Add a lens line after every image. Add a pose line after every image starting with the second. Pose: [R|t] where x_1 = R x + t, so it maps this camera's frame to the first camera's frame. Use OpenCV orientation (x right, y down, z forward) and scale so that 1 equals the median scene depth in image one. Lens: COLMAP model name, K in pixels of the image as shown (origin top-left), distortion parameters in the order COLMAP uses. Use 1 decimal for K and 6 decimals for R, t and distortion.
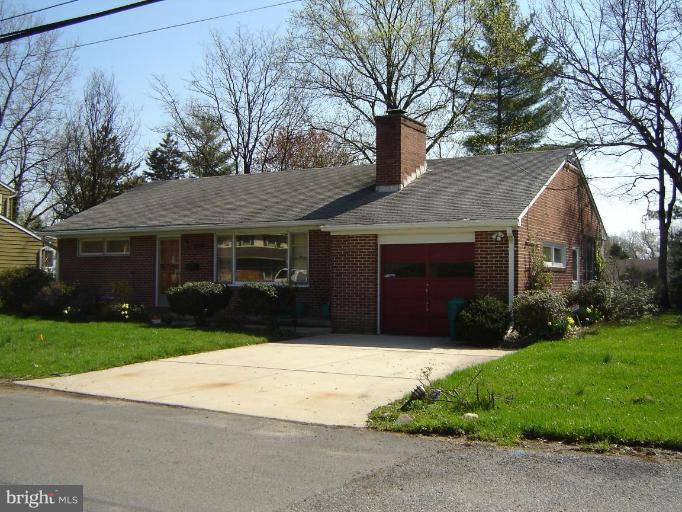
lens RADIAL K [[759.3, 0, 341.0], [0, 759.3, 256.0], [0, 0, 1]] dist [-0.125441, -0.015610]
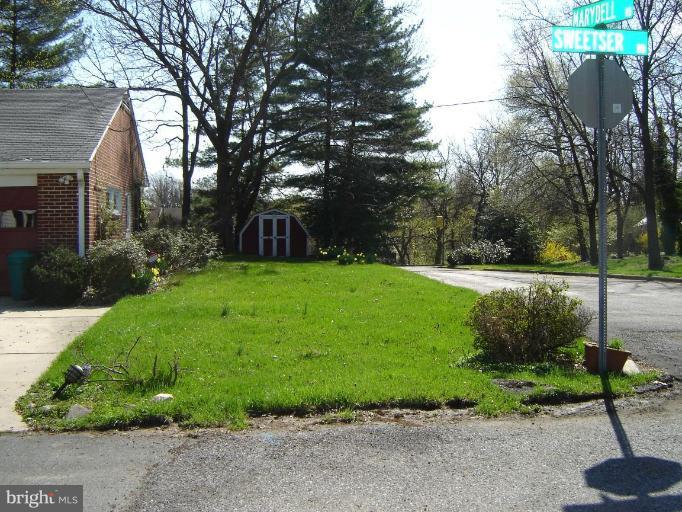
lens RADIAL K [[759.3, 0, 341.0], [0, 759.3, 256.0], [0, 0, 1]] dist [-0.125441, -0.015610]
pose [[0.789497, -0.036607, 0.612661, -0.058449], [-0.005729, 0.997737, 0.066998, 0.002106], [-0.613727, -0.056405, 0.787501, 0.089463]]
